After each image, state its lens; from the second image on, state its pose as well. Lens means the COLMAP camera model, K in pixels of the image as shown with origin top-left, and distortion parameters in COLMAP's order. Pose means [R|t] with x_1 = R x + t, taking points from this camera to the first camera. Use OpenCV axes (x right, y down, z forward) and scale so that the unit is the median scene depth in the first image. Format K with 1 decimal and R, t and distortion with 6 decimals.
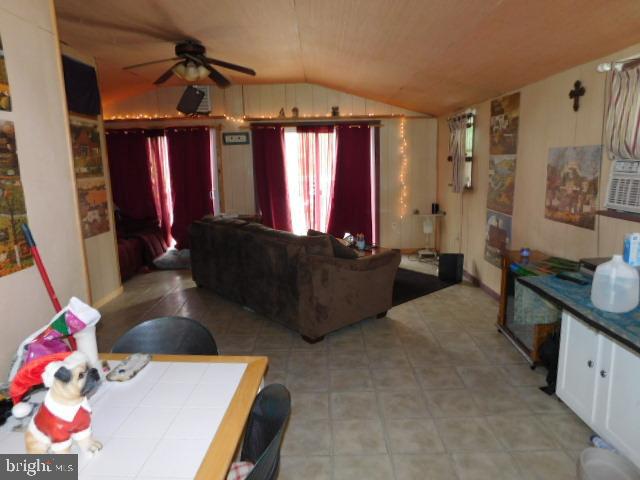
lens RADIAL K [[426.7, 0, 320.4], [0, 426.7, 238.2], [0, 0, 1]] dist [-0.028513, 0.016762]
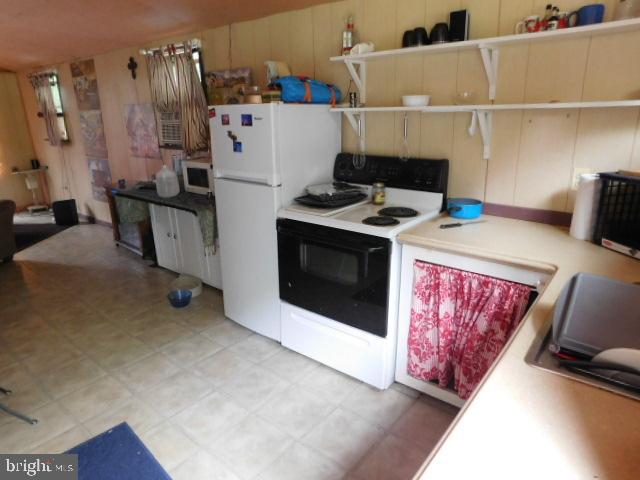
lens RADIAL K [[426.7, 0, 321.4], [0, 426.7, 240.0], [0, 0, 1]] dist [-0.028513, 0.016762]
pose [[0.642341, -0.219205, 0.734403, -0.112779], [0.146153, 0.975676, 0.163388, 0.062812], [-0.752355, 0.002384, 0.658754, -0.288218]]
